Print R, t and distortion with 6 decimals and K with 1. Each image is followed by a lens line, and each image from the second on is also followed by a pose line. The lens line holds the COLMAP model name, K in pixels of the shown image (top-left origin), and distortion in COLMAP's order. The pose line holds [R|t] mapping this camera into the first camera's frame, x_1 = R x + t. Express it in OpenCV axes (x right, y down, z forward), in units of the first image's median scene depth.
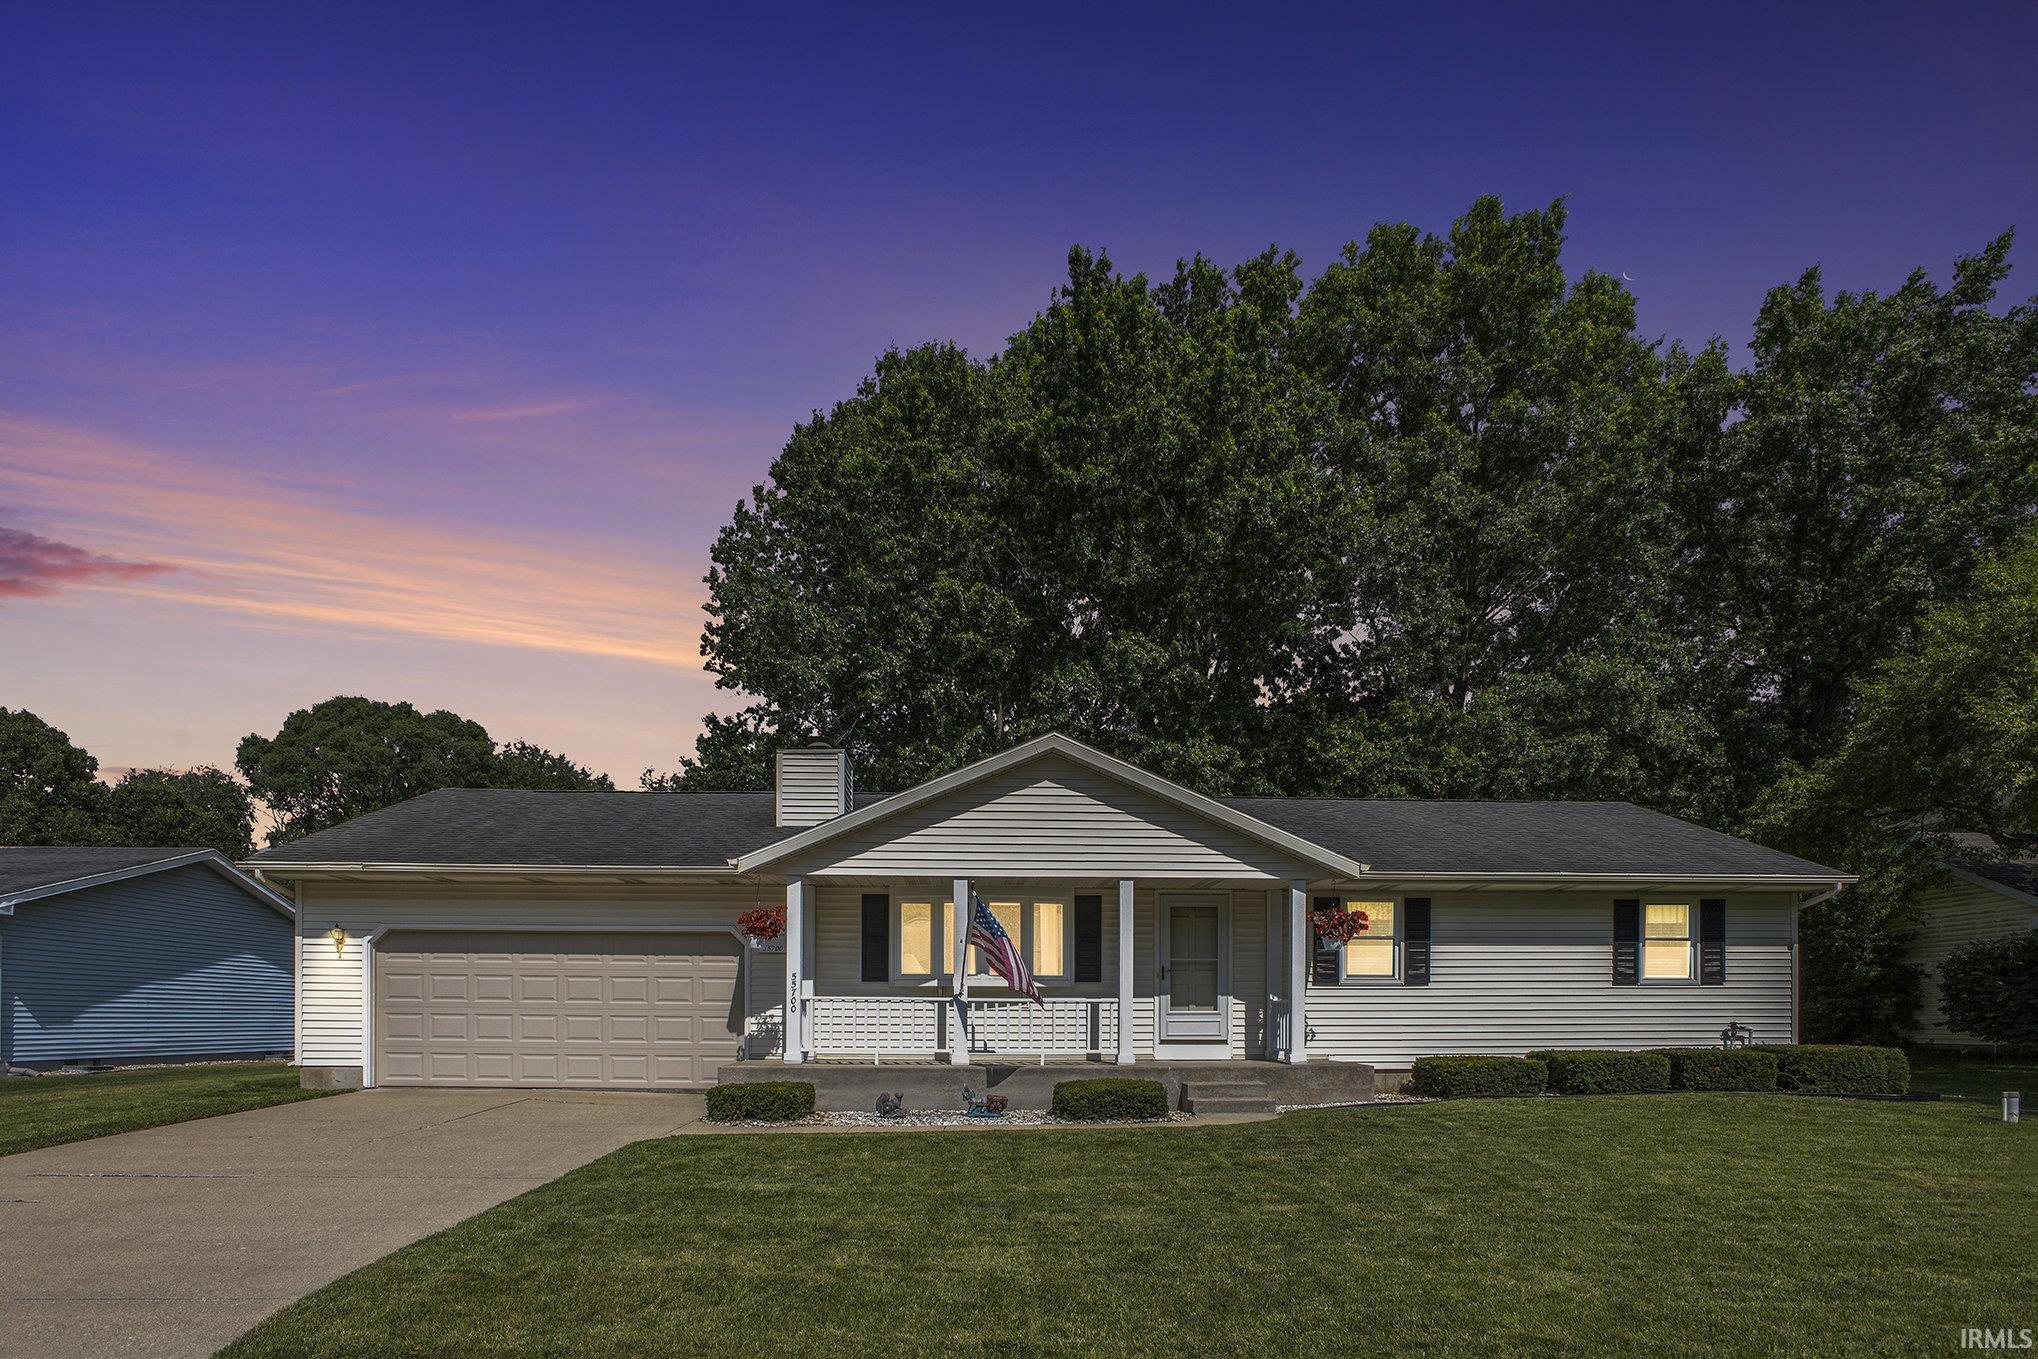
lens RADIAL K [[1030.8, 0, 923.9], [0, 1030.8, 812.0], [0, 0, 1]] dist [-0.032335, 0.005587]
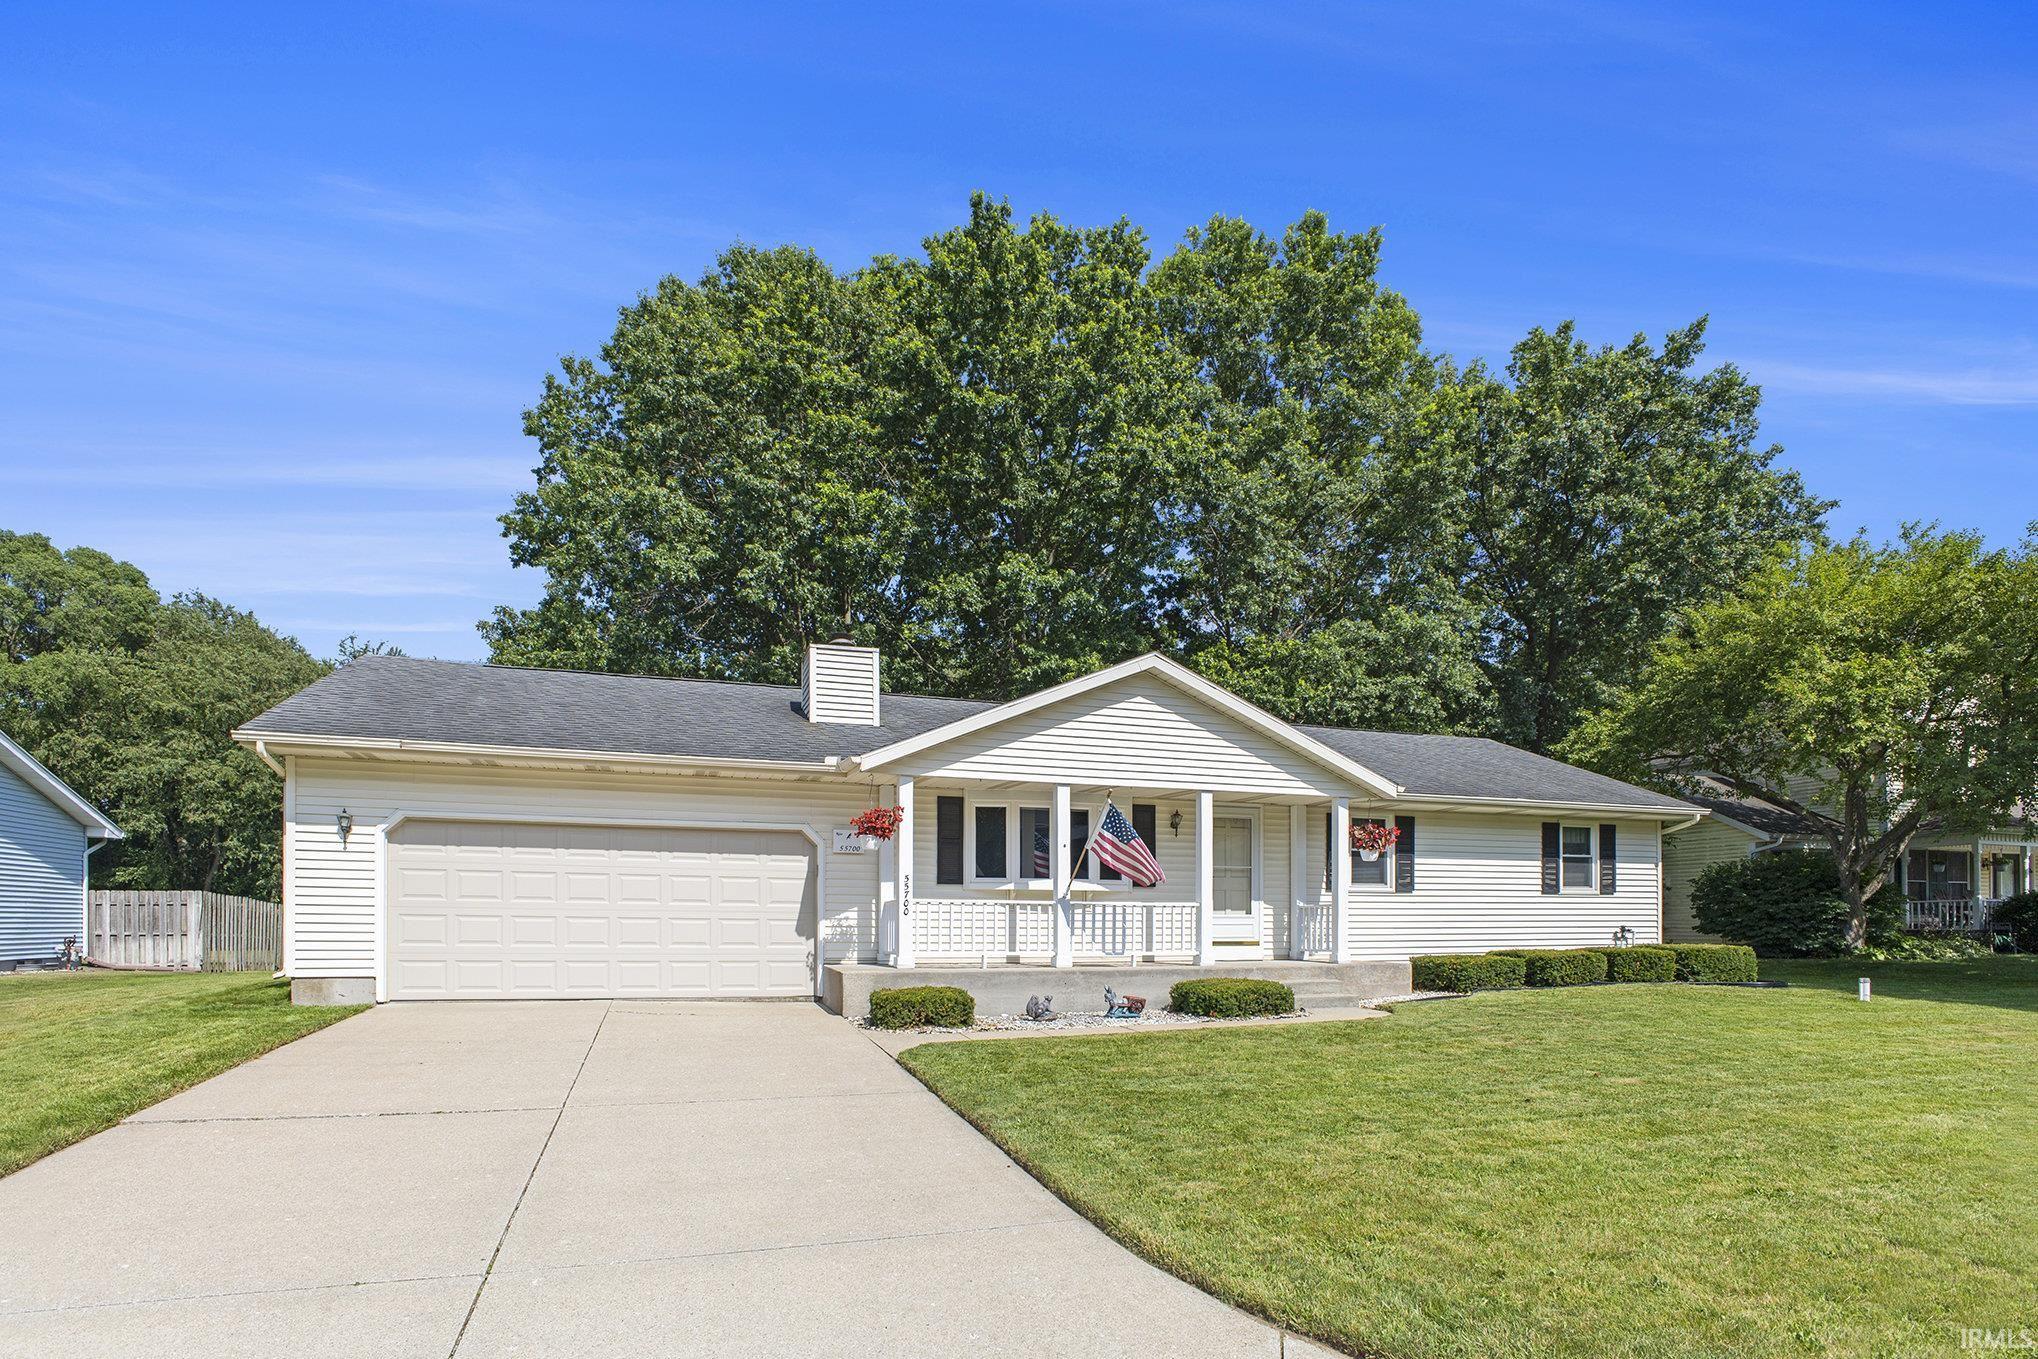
lens RADIAL K [[1030.8, 0, 905.6], [0, 1030.8, 633.1], [0, 0, 1]] dist [-0.032335, 0.005587]
pose [[0.960680, 0.077495, 0.266626, -0.258956], [-0.057918, 0.995068, -0.080535, 0.002509], [-0.271552, 0.061926, 0.960430, 0.020703]]
